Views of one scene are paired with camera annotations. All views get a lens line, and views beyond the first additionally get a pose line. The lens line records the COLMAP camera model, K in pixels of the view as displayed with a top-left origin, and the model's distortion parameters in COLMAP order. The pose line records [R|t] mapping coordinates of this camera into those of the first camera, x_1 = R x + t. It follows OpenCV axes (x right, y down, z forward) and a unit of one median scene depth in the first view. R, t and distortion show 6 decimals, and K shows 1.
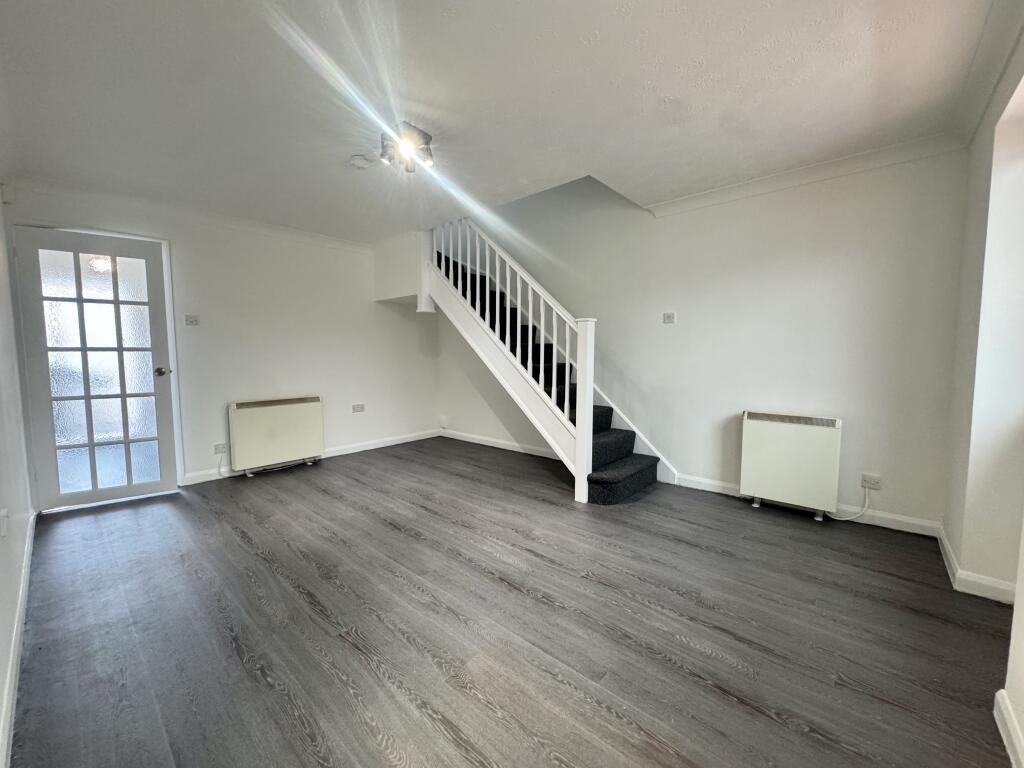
lens RADIAL K [[343.2, 0, 617.5], [0, 343.2, 515.5], [0, 0, 1]] dist [0.000394, -0.000012]
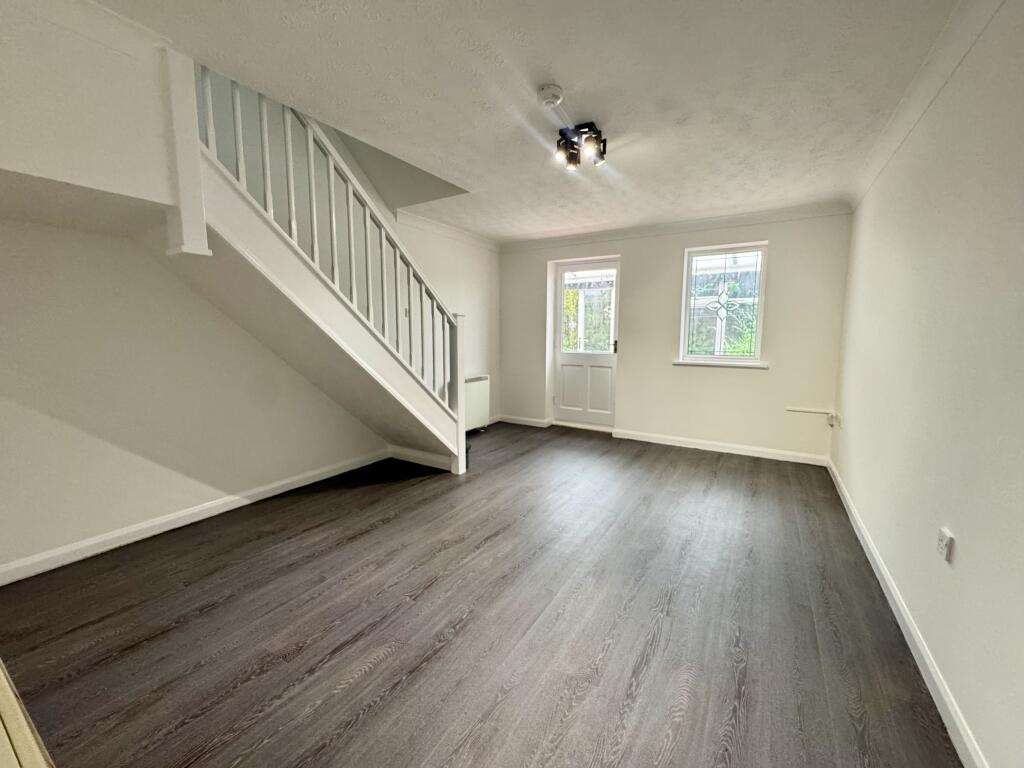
lens RADIAL K [[407.7, 0, 512.1], [0, 407.7, 381.5], [0, 0, 1]] dist [0.000742, -0.000362]
pose [[-0.038927, -0.112648, 0.992872, -1.142960], [0.425987, 0.896940, 0.118465, -0.324653], [-0.903891, 0.427563, 0.013071, 0.695270]]
